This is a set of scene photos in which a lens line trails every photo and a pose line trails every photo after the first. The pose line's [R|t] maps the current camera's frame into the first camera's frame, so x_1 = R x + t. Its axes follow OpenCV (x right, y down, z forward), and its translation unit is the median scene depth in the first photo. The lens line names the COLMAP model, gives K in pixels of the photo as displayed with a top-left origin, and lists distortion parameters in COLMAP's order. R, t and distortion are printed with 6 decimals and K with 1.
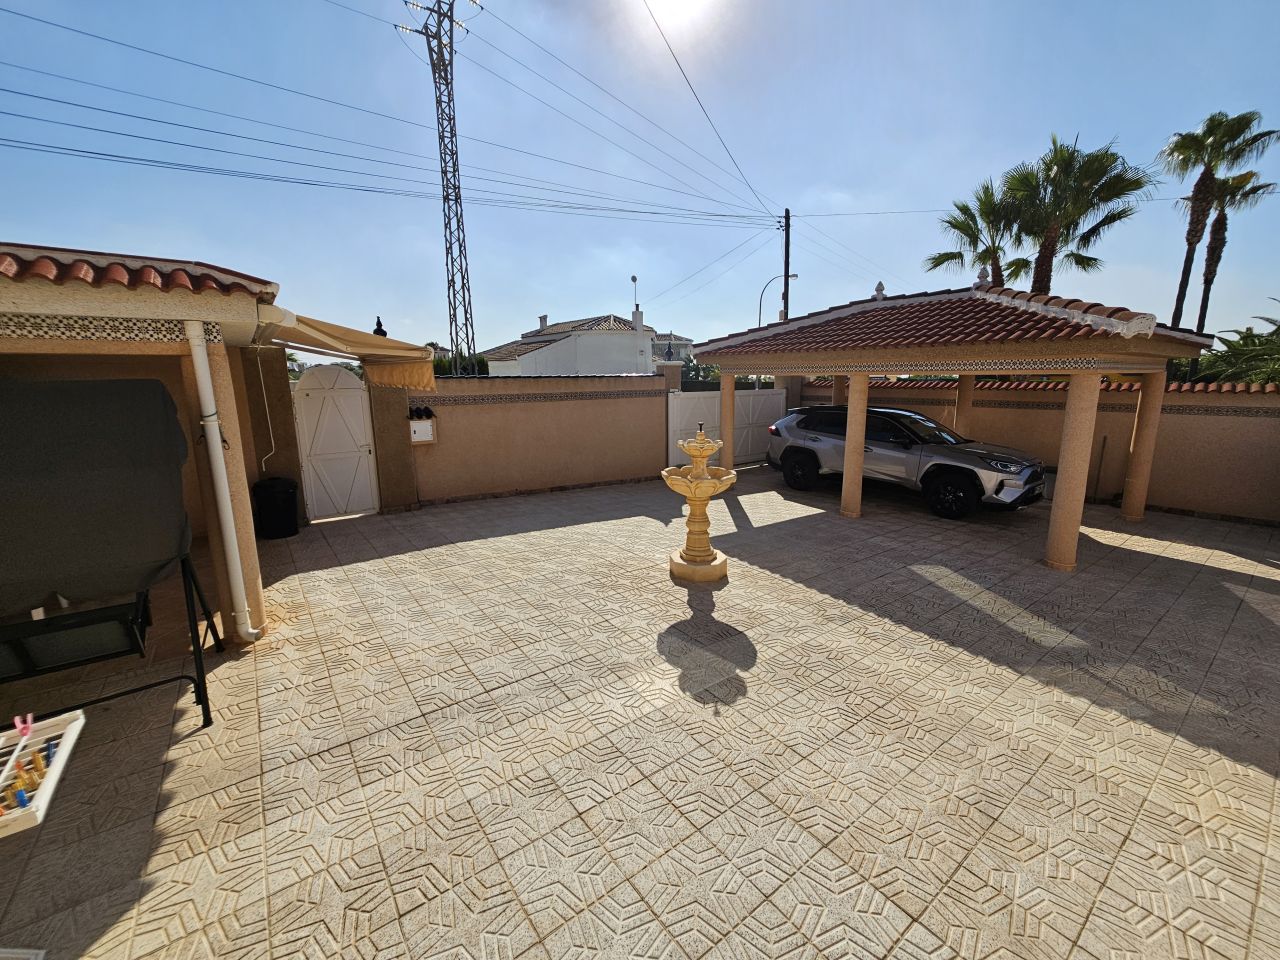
lens RADIAL K [[527.2, 0, 634.7], [0, 527.2, 480.6], [0, 0, 1]] dist [-0.001792, -0.000049]
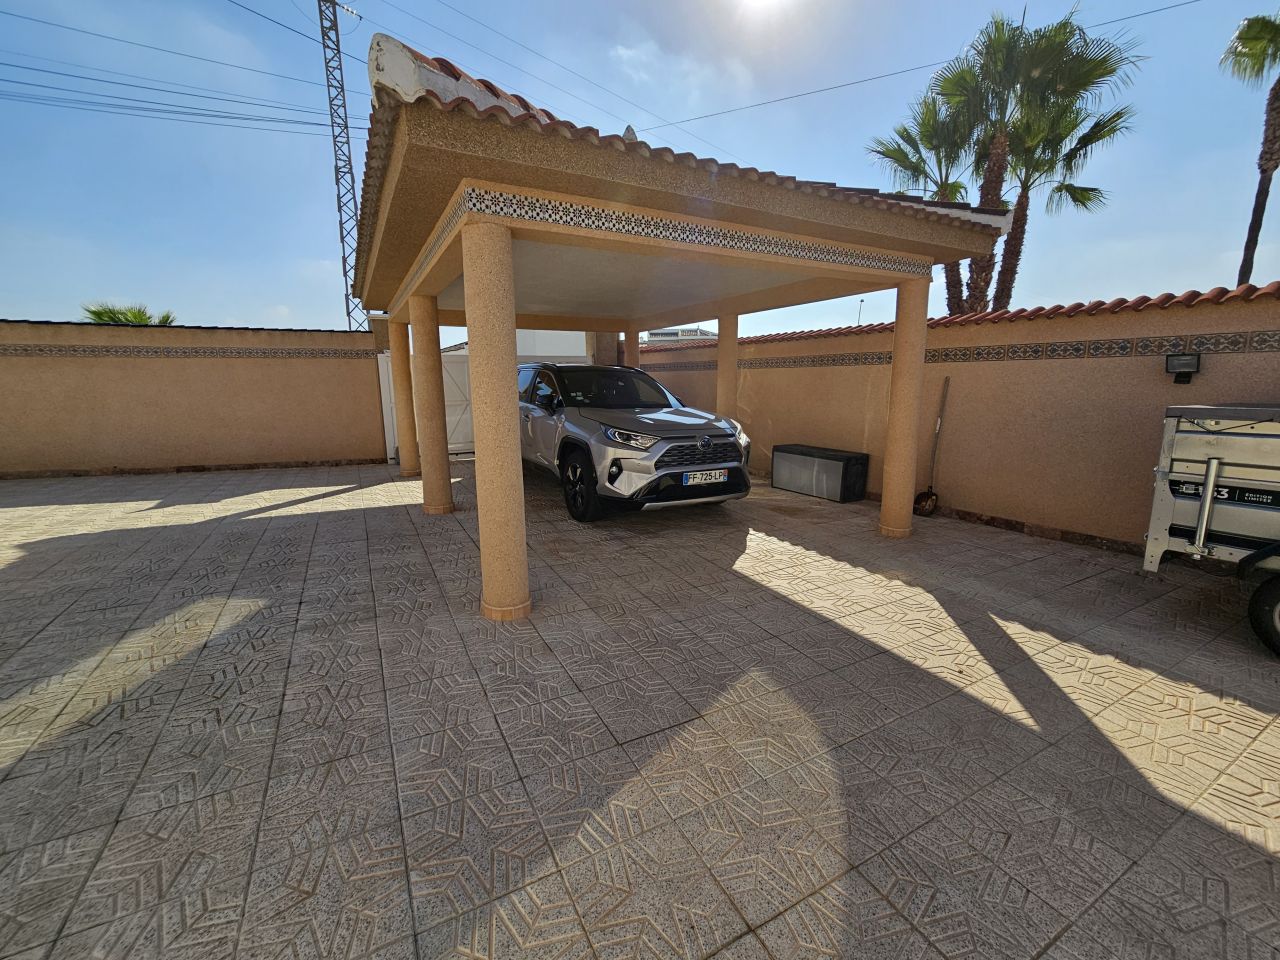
lens RADIAL K [[527.2, 0, 641.3], [0, 527.2, 477.4], [0, 0, 1]] dist [-0.001792, -0.000049]
pose [[0.989174, 0.022533, -0.145004, 0.600002], [-0.024426, 0.999638, -0.011289, 0.019393], [0.144697, 0.014708, 0.989367, 0.290210]]
